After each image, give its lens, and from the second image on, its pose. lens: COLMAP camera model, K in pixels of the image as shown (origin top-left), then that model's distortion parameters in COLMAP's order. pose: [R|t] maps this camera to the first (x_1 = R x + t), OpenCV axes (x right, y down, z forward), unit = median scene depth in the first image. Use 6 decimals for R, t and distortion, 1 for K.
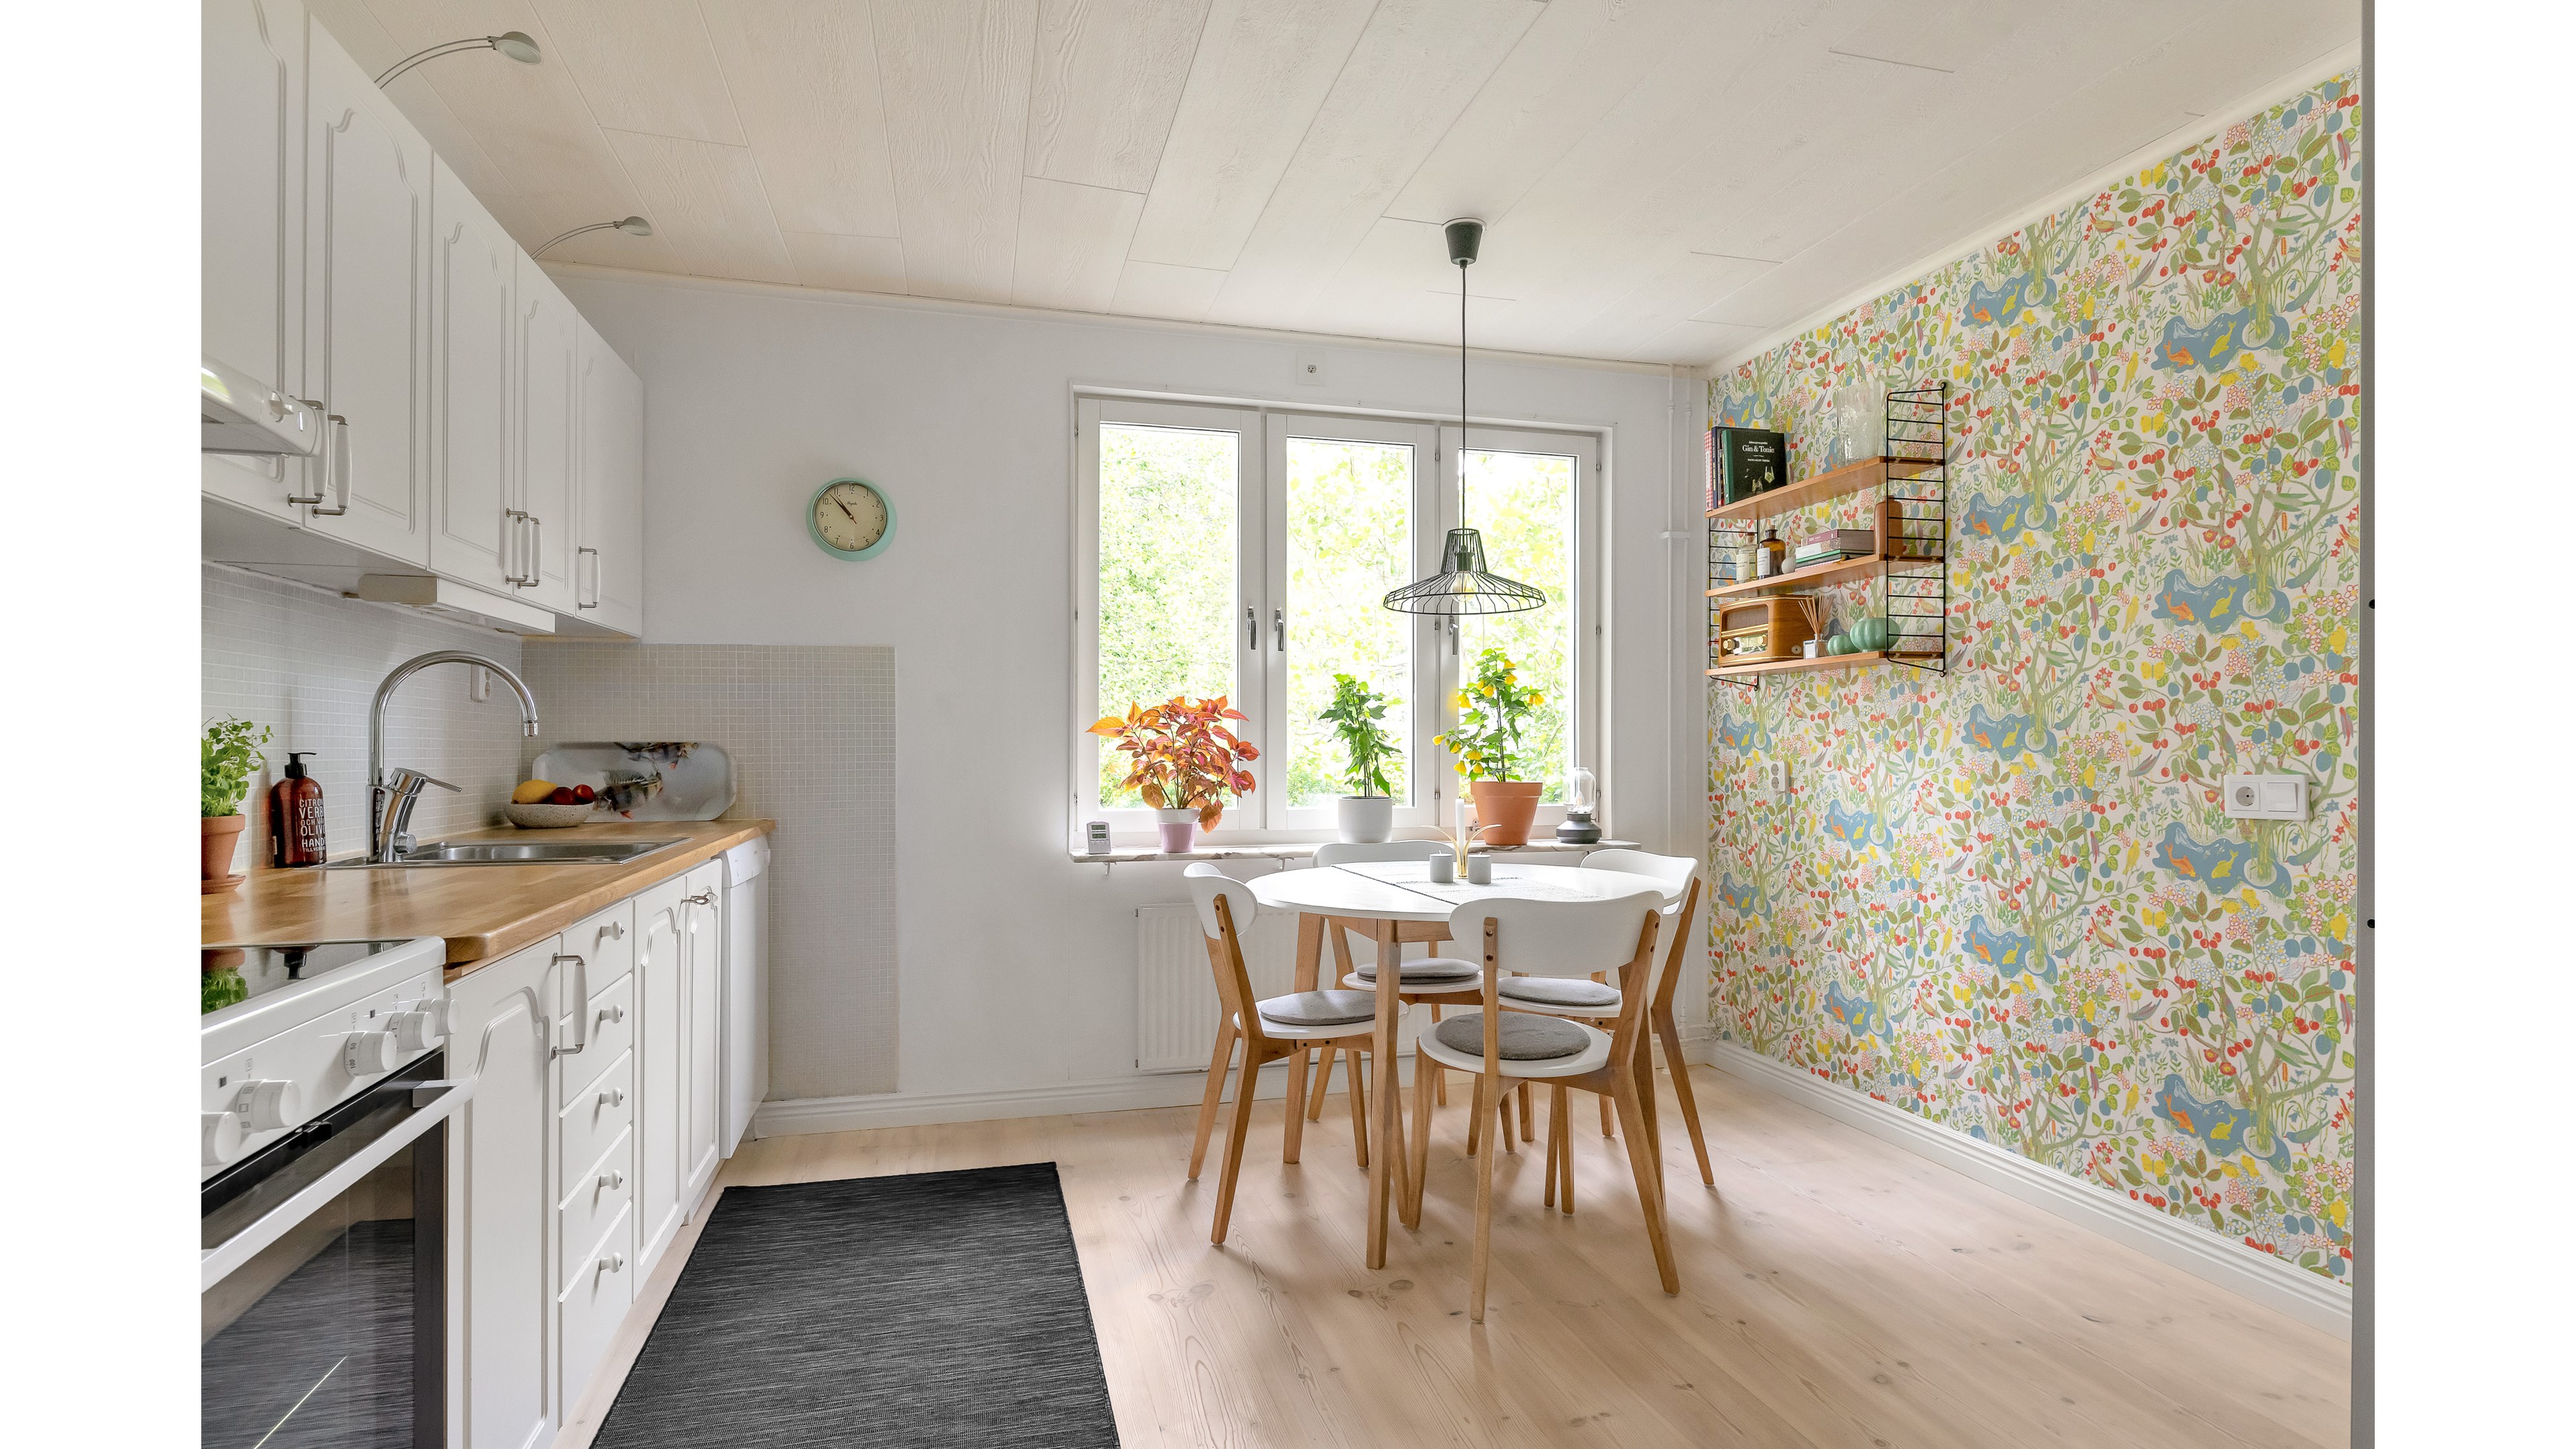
lens RADIAL K [[1232.7, 0, 1288.0], [0, 1232.7, 724.5], [0, 0, 1]] dist [-0.000318, -0.000502]
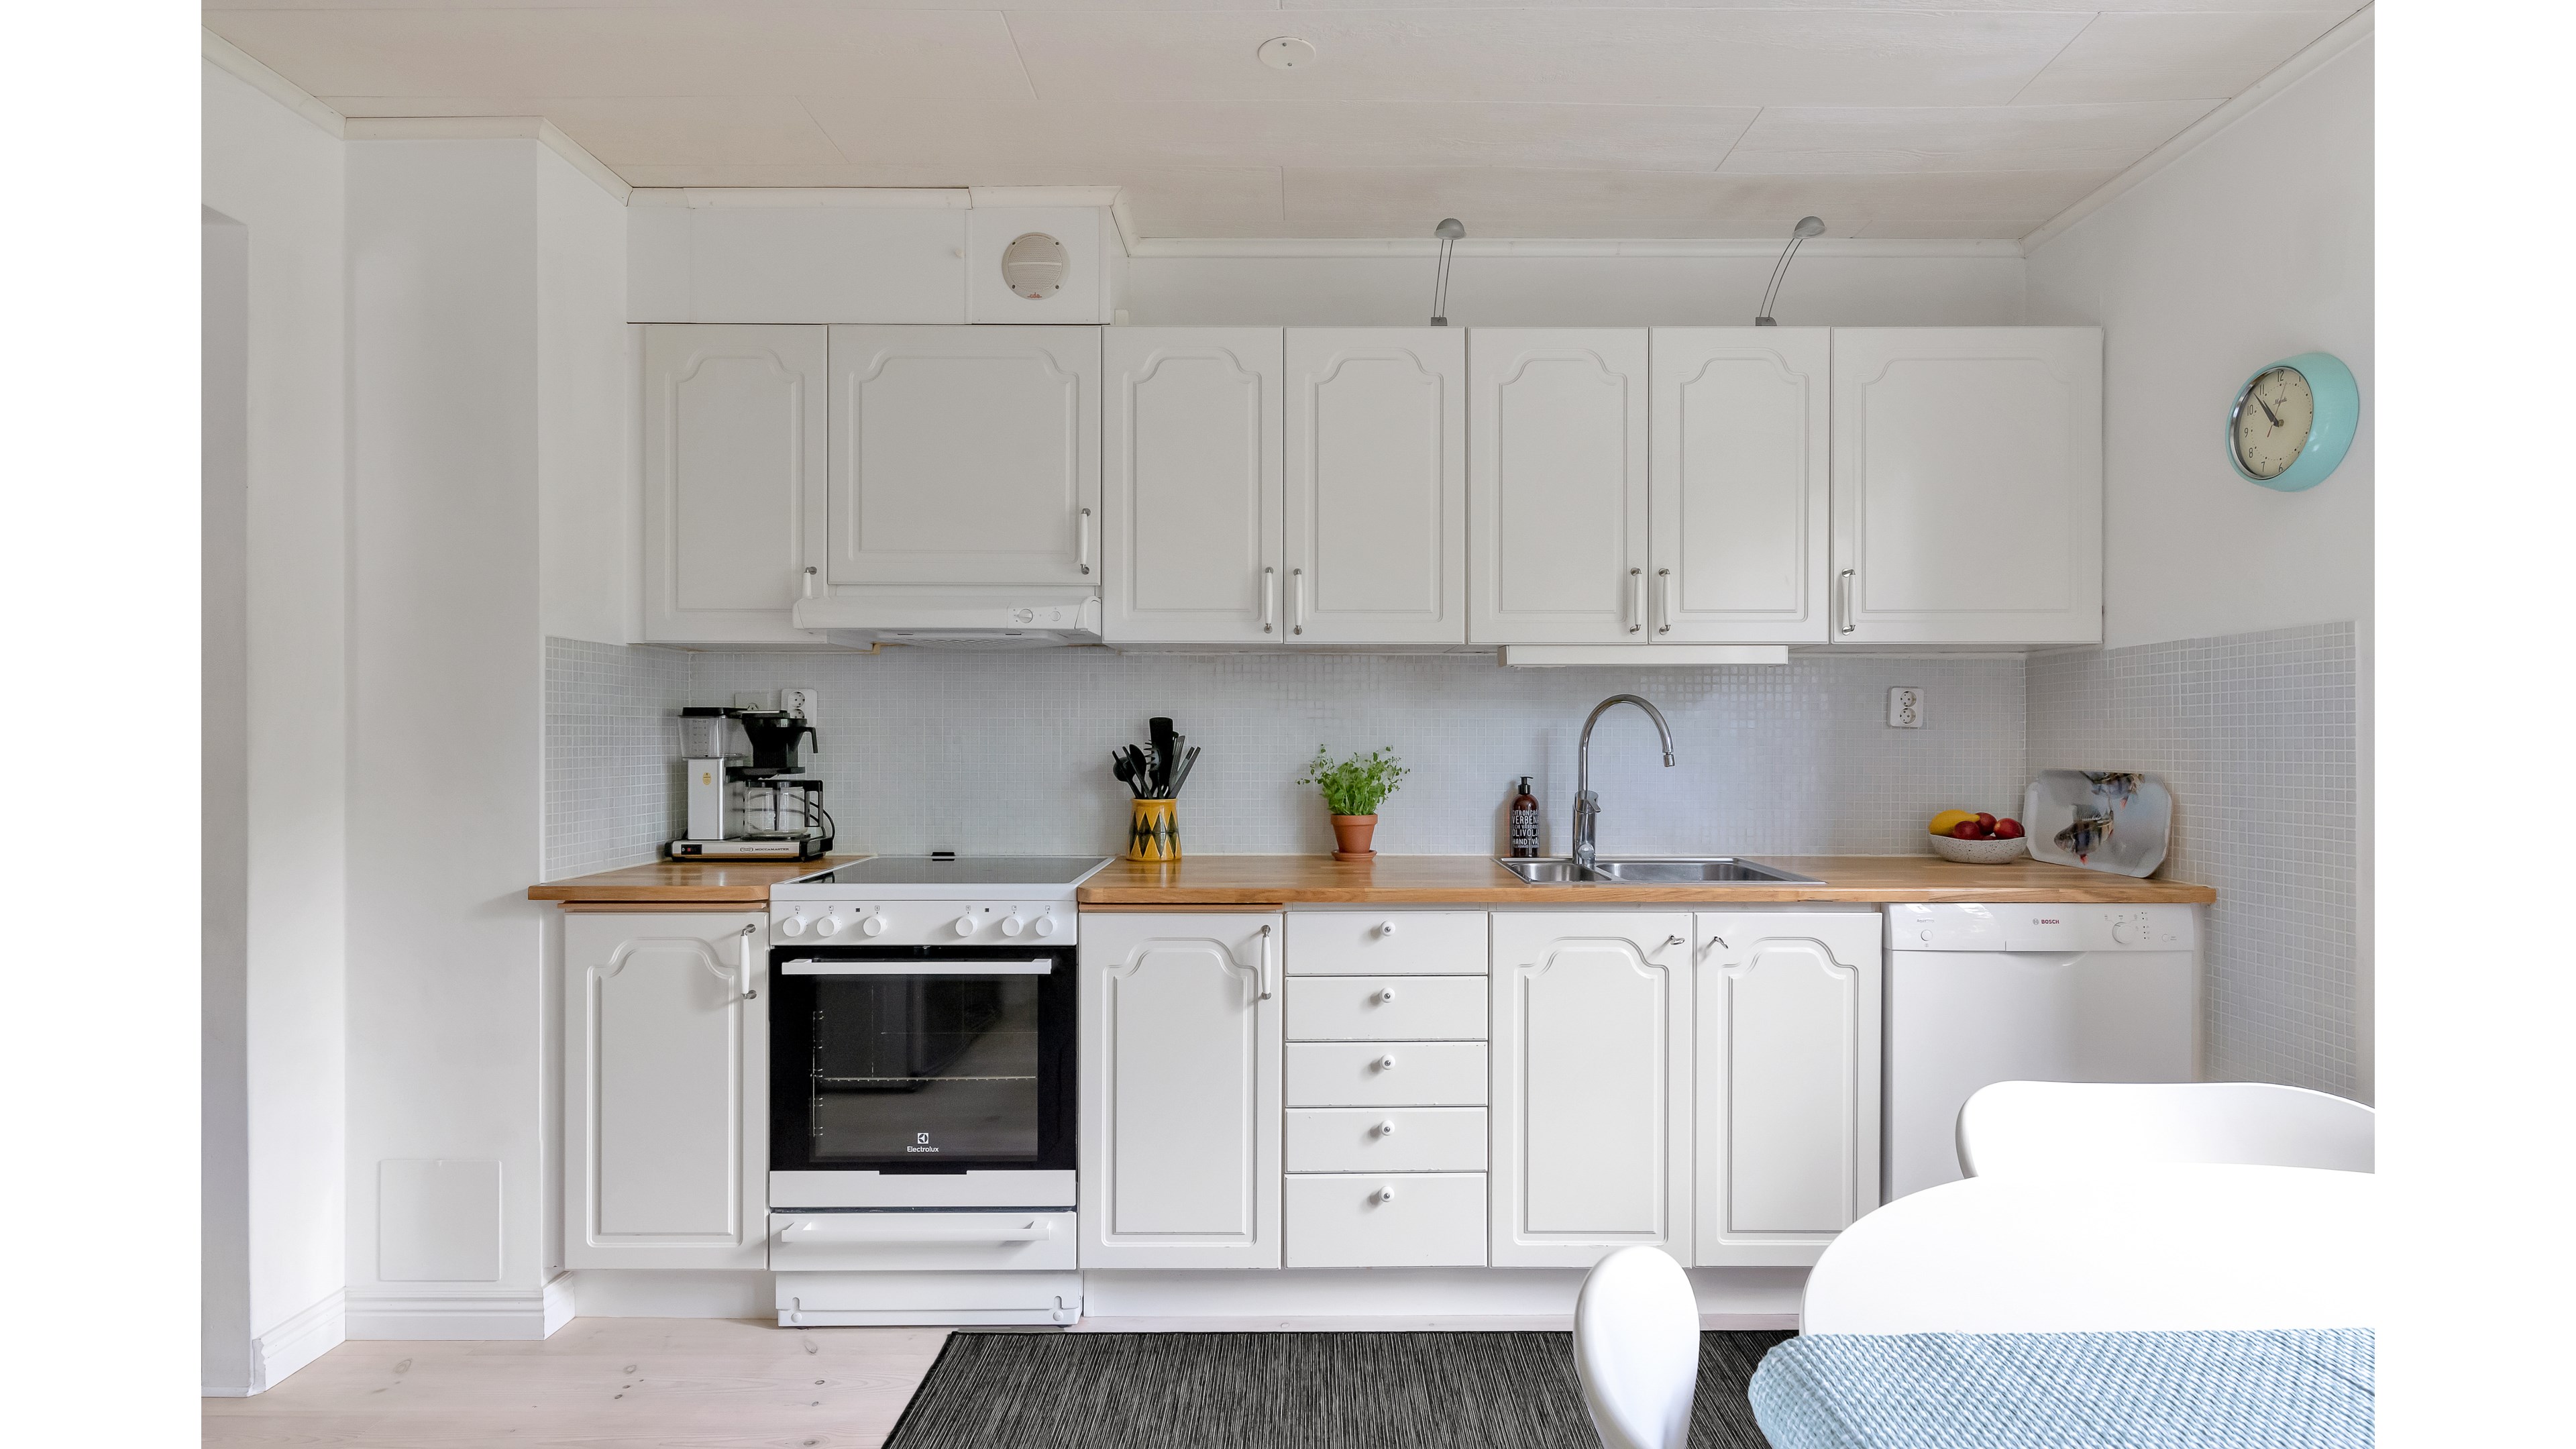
lens RADIAL K [[1232.7, 0, 1288.0], [0, 1232.7, 724.5], [0, 0, 1]] dist [-0.000318, -0.000502]
pose [[-0.257311, -0.009246, -0.966284, 0.567630], [0.014381, 0.999807, -0.013396, -0.019254], [0.966221, -0.017343, -0.257129, 0.989428]]
